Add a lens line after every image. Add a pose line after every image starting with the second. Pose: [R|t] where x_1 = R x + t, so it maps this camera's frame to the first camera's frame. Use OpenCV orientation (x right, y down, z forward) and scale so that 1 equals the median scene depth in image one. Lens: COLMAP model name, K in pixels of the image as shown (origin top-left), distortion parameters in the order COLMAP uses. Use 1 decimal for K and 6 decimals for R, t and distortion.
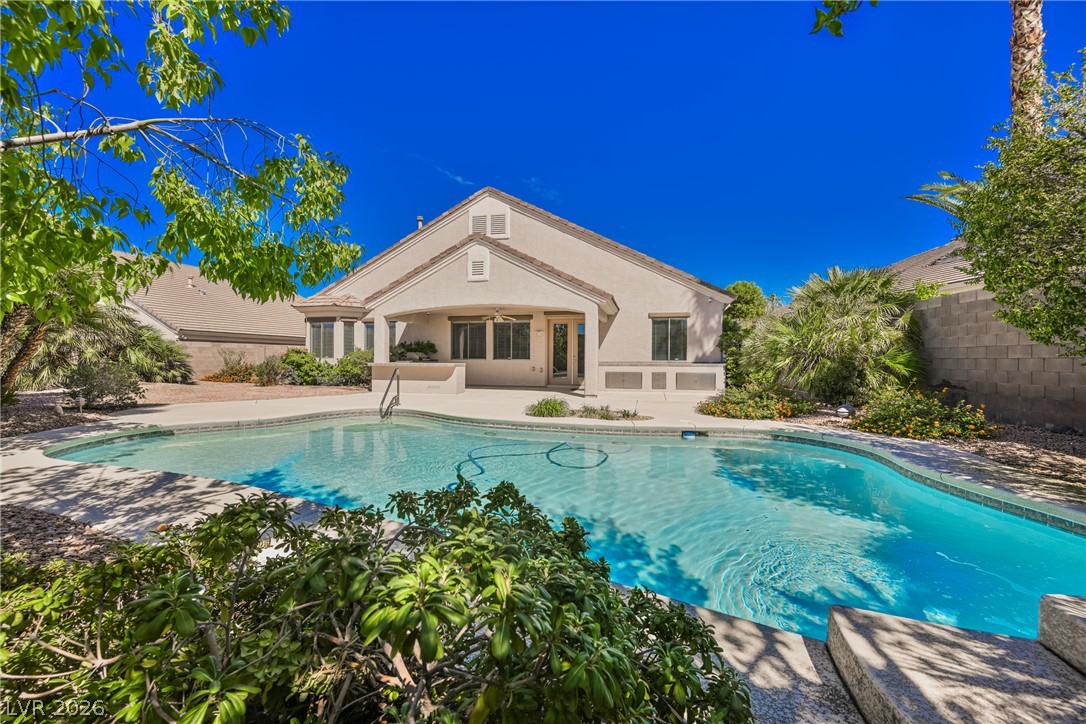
lens RADIAL K [[423.1, 0, 543.9], [0, 423.1, 362.5], [0, 0, 1]] dist [-0.001206, 0.000451]
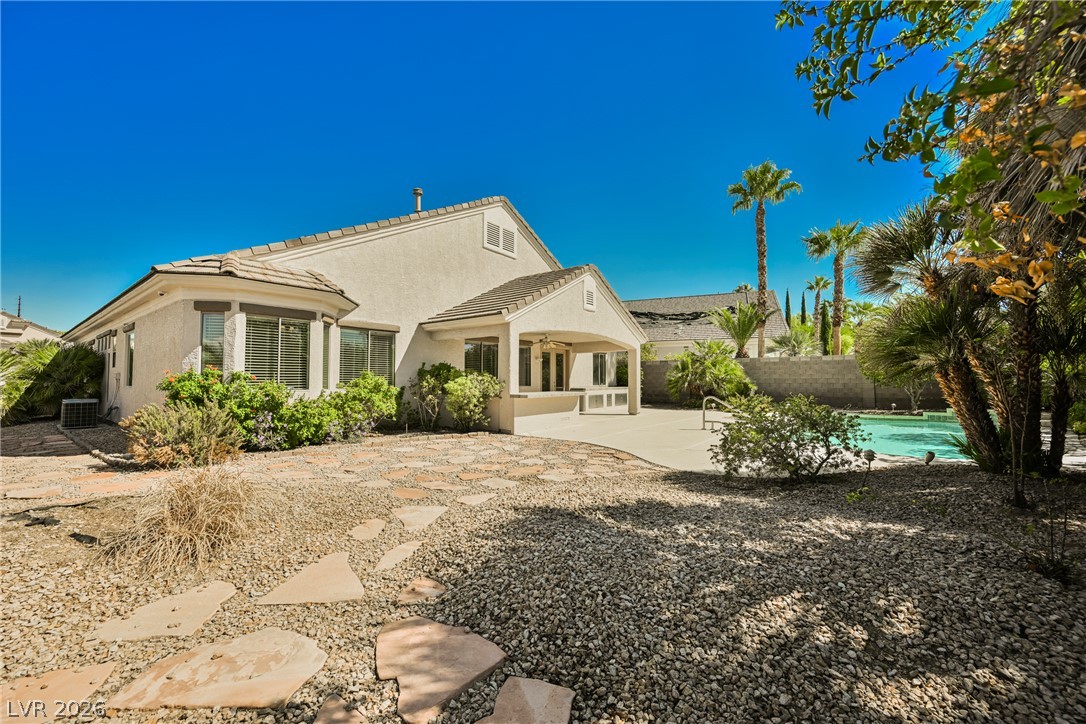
lens RADIAL K [[423.1, 0, 543.9], [0, 423.1, 362.5], [0, 0, 1]] dist [-0.001206, 0.000451]
pose [[0.399476, 0.033382, 0.916136, -1.020438], [0.010876, 0.999094, -0.041147, -0.022587], [-0.916679, 0.026401, 0.398751, 0.628013]]
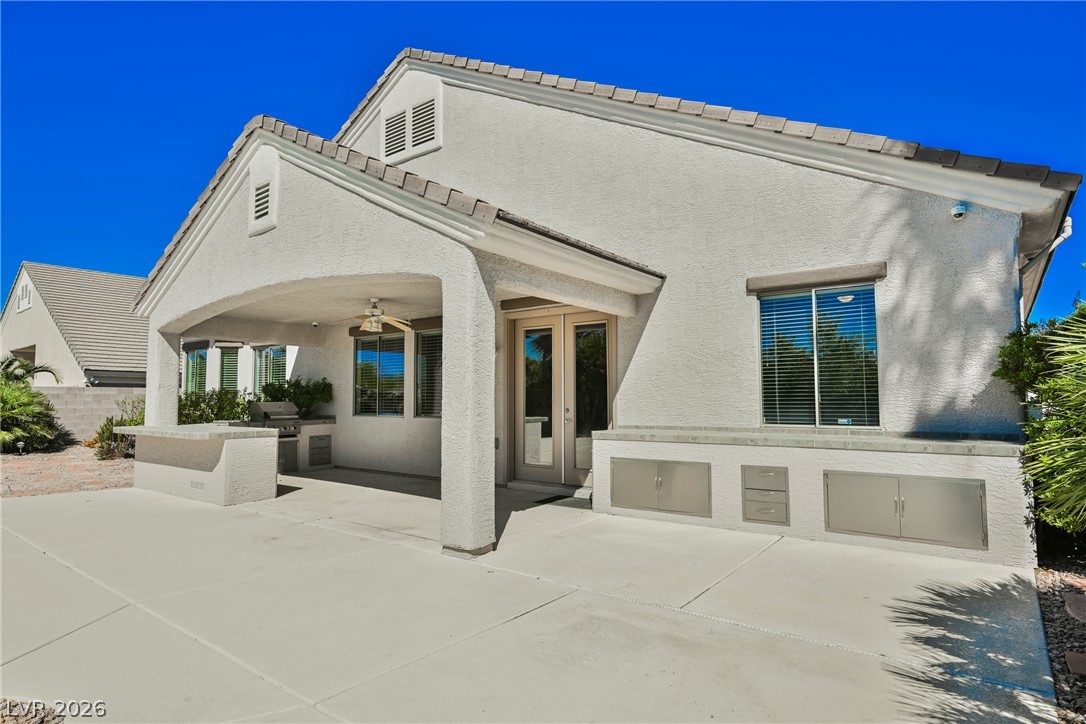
lens RADIAL K [[590.3, 0, 543.0], [0, 590.3, 362.0], [0, 0, 1]] dist [-0.005453, -0.000297]
pose [[0.918504, -0.033517, -0.393989, 0.284959], [0.003551, 0.997060, -0.076543, -0.018616], [0.395397, 0.068906, 0.915922, 0.533940]]
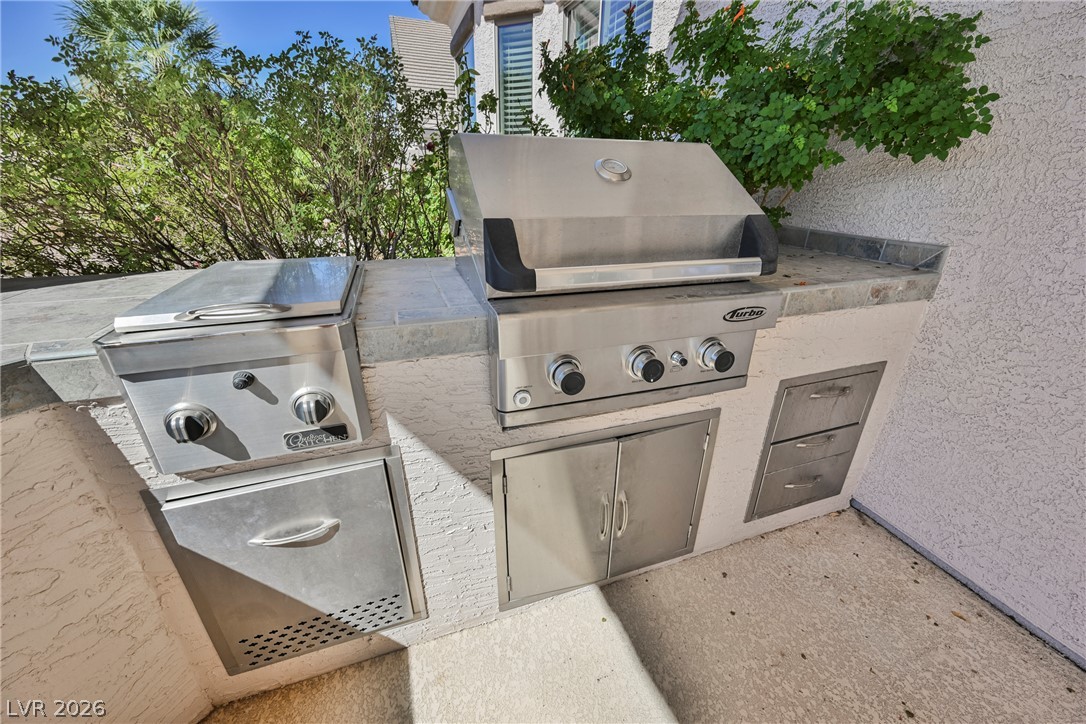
lens RADIAL K [[422.0, 0, 547.2], [0, 422.0, 362.3], [0, 0, 1]] dist [-0.002496, -0.000147]
pose [[0.556797, 0.339228, -0.758222, -0.262386], [-0.026401, 0.919574, 0.392029, -0.019368], [0.830229, -0.198263, 0.520972, 1.038587]]
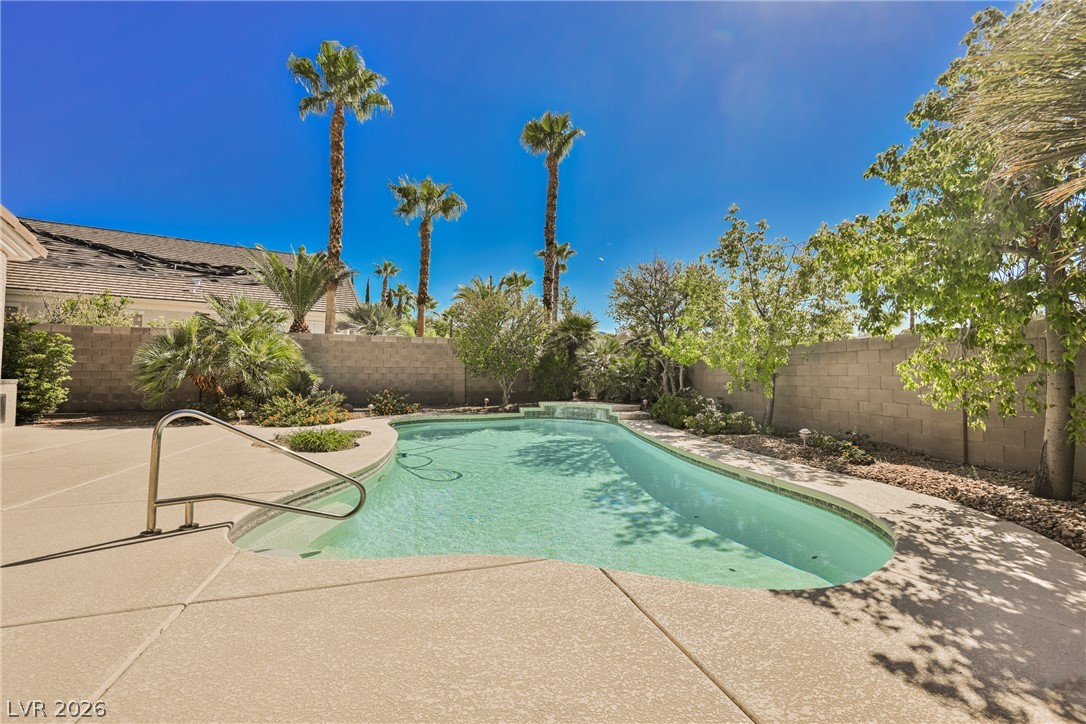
lens RADIAL K [[431.3, 0, 543.0], [0, 431.3, 362.0], [0, 0, 1]] dist [-0.002800, -0.000316]
pose [[-0.520333, 0.015118, 0.853830, -0.498058], [-0.002928, 0.999806, -0.019487, -0.011463], [-0.853959, -0.012640, -0.520188, 0.618292]]
